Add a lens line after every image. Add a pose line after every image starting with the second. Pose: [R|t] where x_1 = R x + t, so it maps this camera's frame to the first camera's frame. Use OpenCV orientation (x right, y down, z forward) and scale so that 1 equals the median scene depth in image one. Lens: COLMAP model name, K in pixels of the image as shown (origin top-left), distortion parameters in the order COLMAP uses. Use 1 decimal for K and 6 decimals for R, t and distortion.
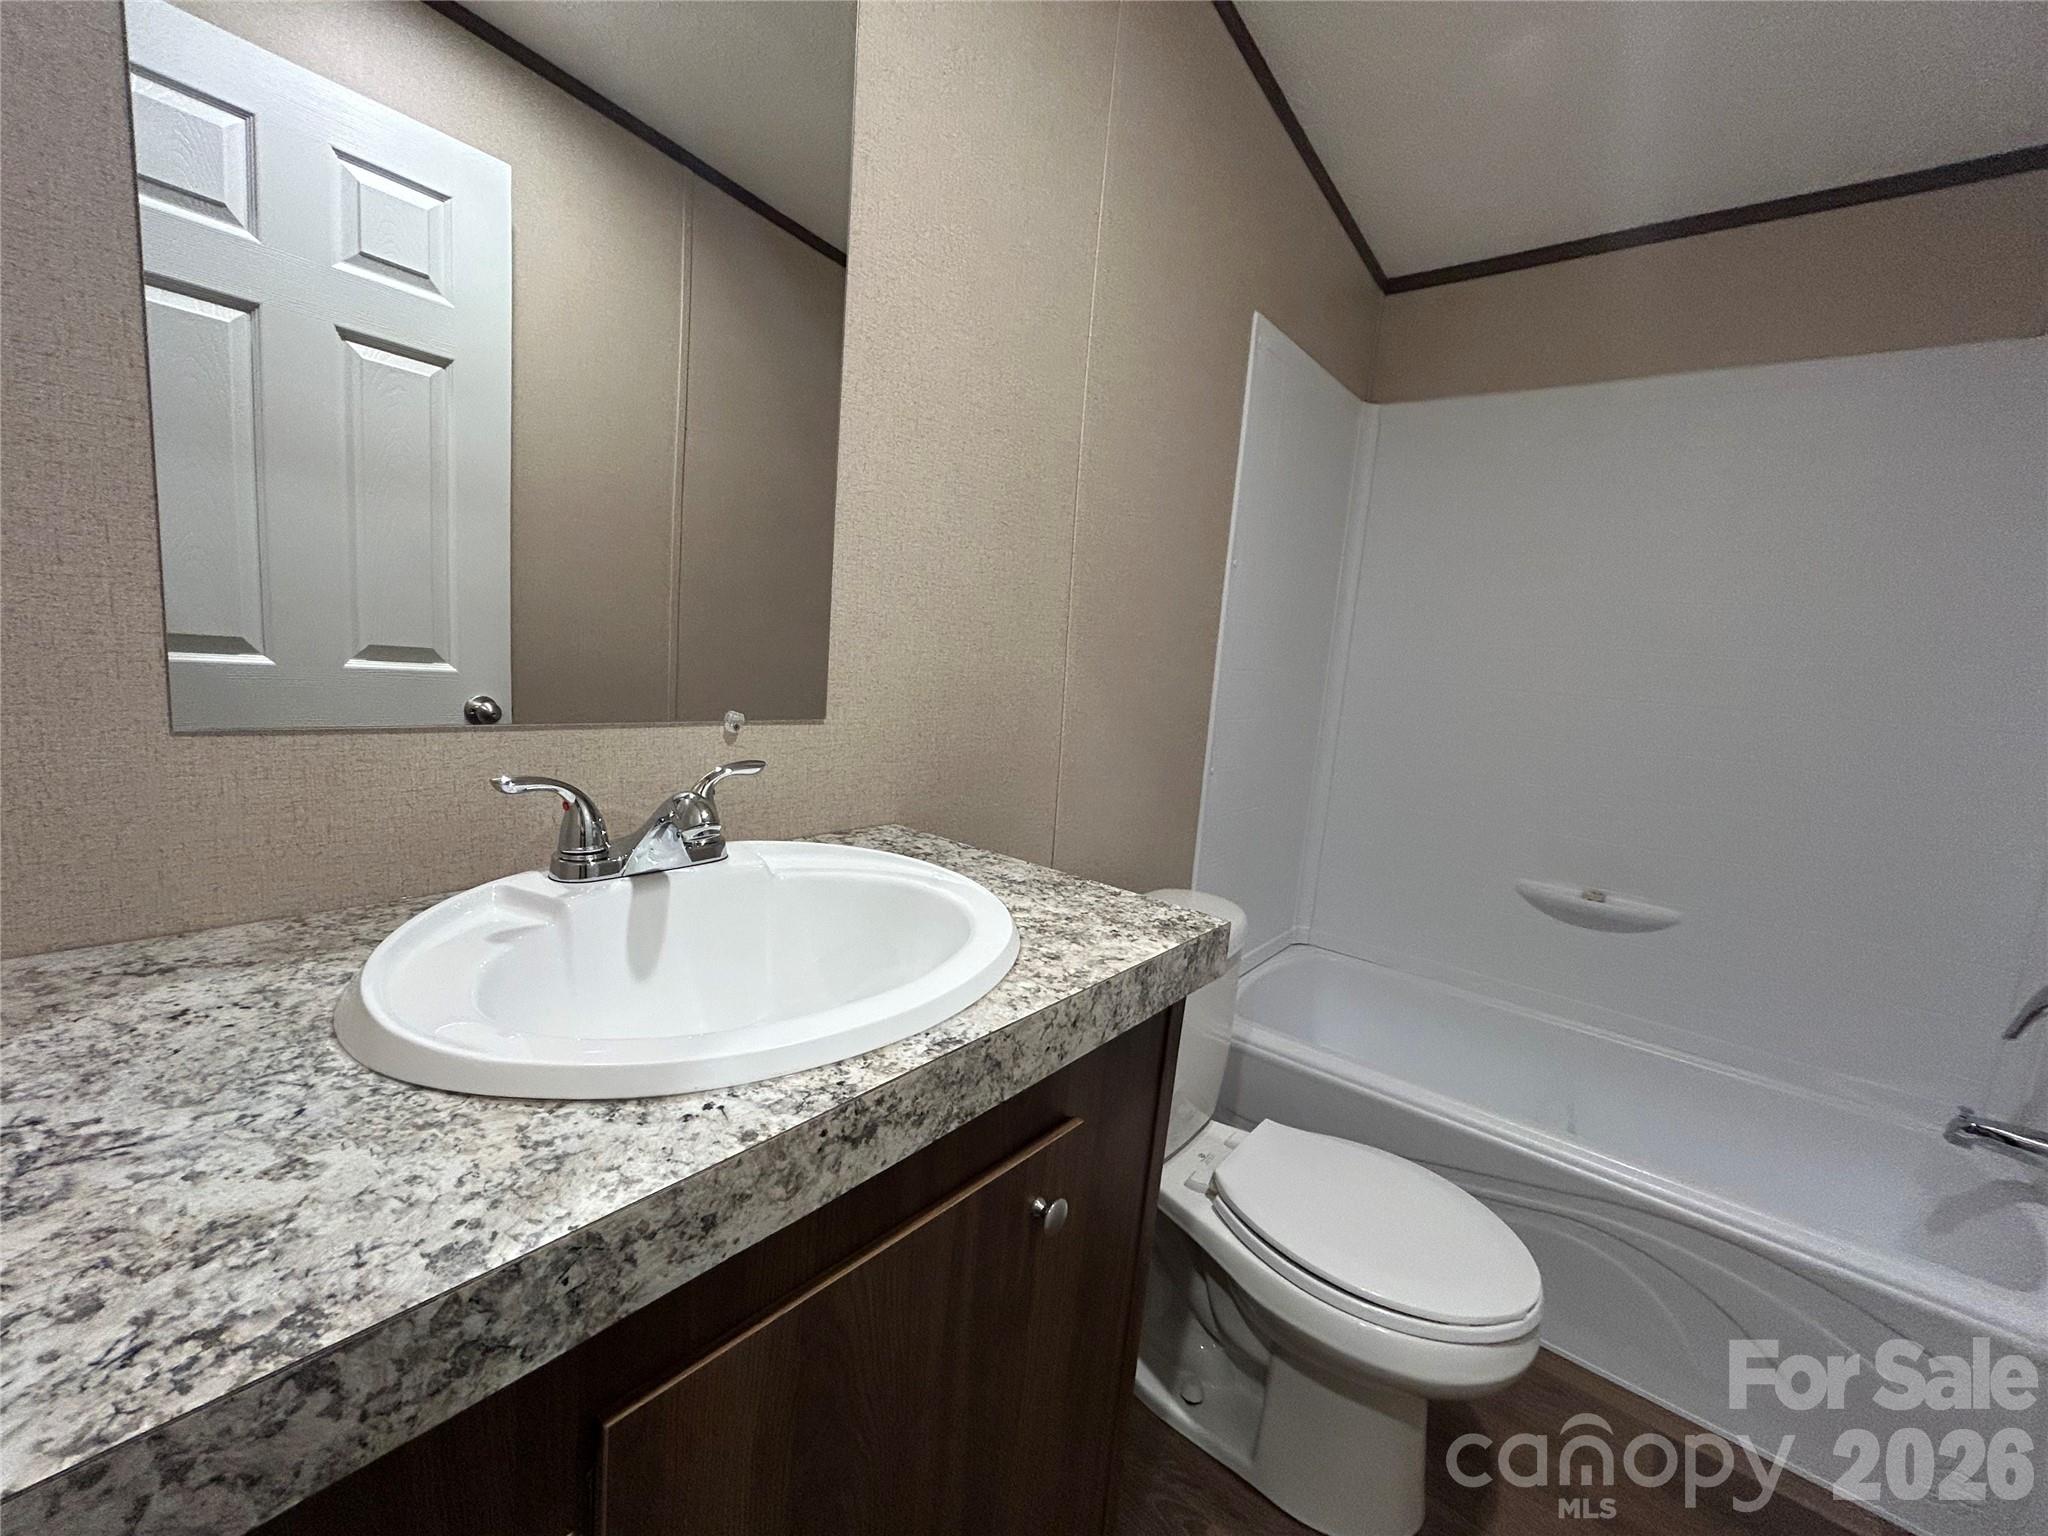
lens RADIAL K [[848.3, 0, 1018.5], [0, 848.3, 771.8], [0, 0, 1]] dist [-0.004142, 0.001414]
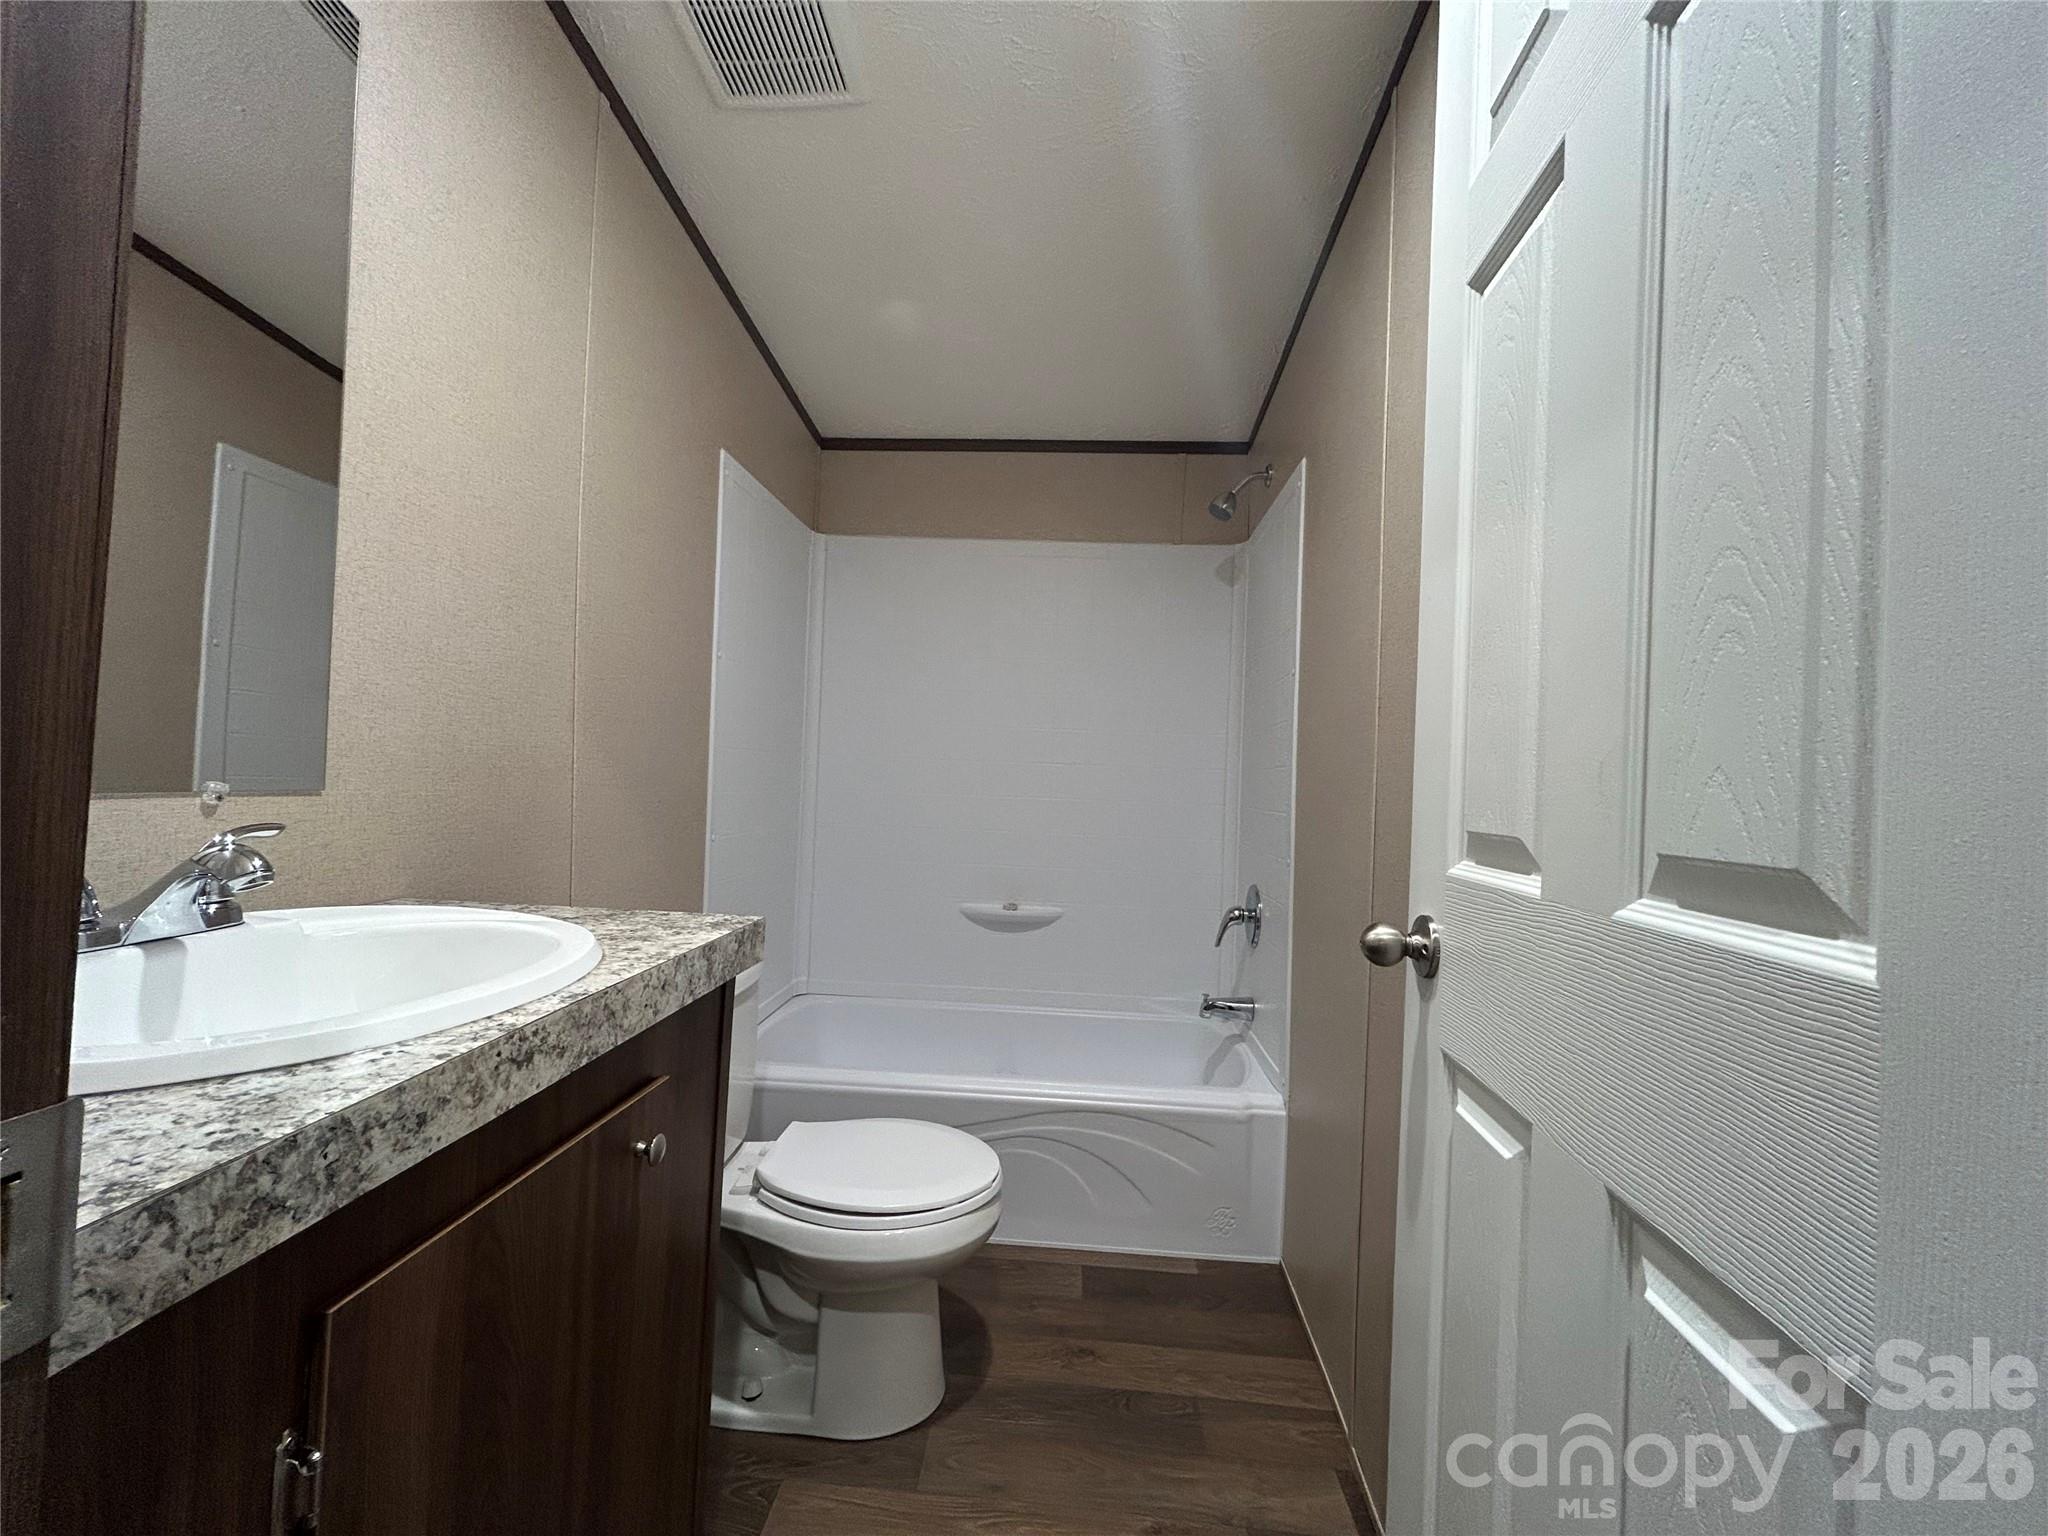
lens RADIAL K [[848.3, 0, 1025.6], [0, 848.3, 776.9], [0, 0, 1]] dist [-0.004142, 0.001414]
pose [[0.814254, -0.045631, 0.578713, -0.251922], [0.109977, 0.990978, -0.076601, 0.161042], [-0.569997, 0.126018, 0.811926, -0.468622]]
